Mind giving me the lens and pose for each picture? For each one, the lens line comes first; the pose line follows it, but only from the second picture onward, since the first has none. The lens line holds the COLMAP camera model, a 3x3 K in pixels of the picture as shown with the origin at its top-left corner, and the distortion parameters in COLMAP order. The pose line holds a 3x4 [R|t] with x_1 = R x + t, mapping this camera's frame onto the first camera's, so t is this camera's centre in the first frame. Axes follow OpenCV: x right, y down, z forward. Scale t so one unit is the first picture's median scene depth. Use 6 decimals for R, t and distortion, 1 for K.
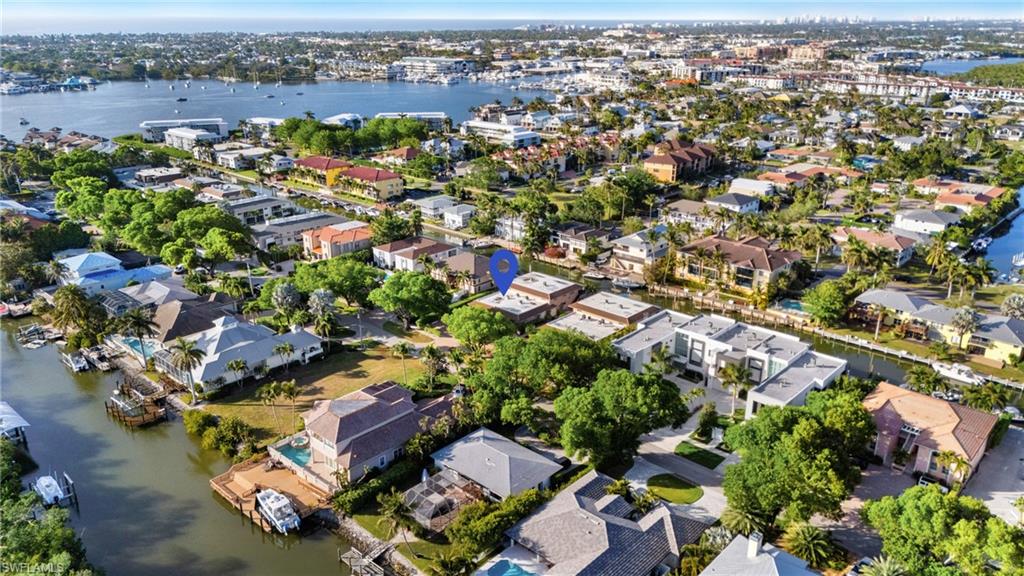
lens RADIAL K [[747.3, 0, 512.0], [0, 747.3, 288.0], [0, 0, 1]] dist [0.083105, -0.092490]
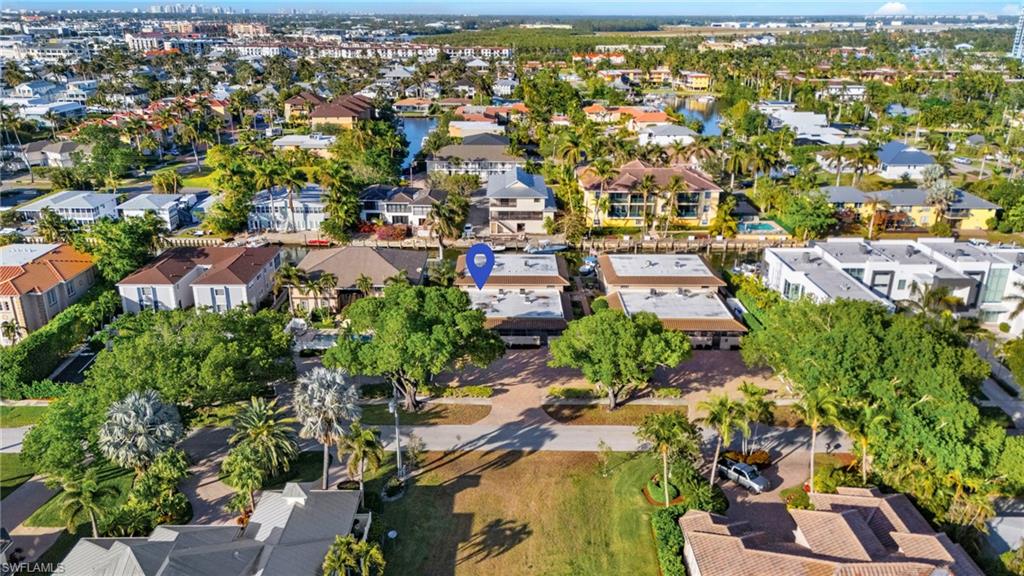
lens RADIAL K [[747.3, 0, 512.0], [0, 747.3, 288.0], [0, 0, 1]] dist [0.083105, -0.092490]
pose [[0.735417, -0.231357, 0.636895, -0.329877], [0.226902, 0.969726, 0.090258, -0.040803], [-0.638496, 0.078135, 0.765649, 0.506053]]
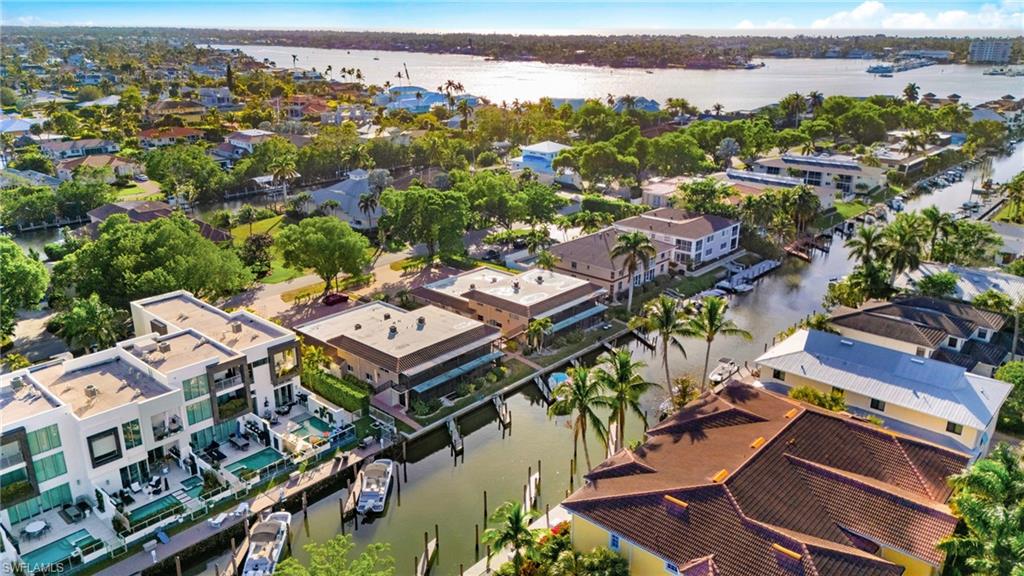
lens RADIAL K [[747.3, 0, 512.0], [0, 747.3, 288.0], [0, 0, 1]] dist [0.083105, -0.092490]
pose [[0.010427, 0.323773, -0.946077, 0.575263], [-0.341680, 0.890334, 0.300930, -0.172072], [0.939758, 0.320118, 0.119911, 0.900525]]
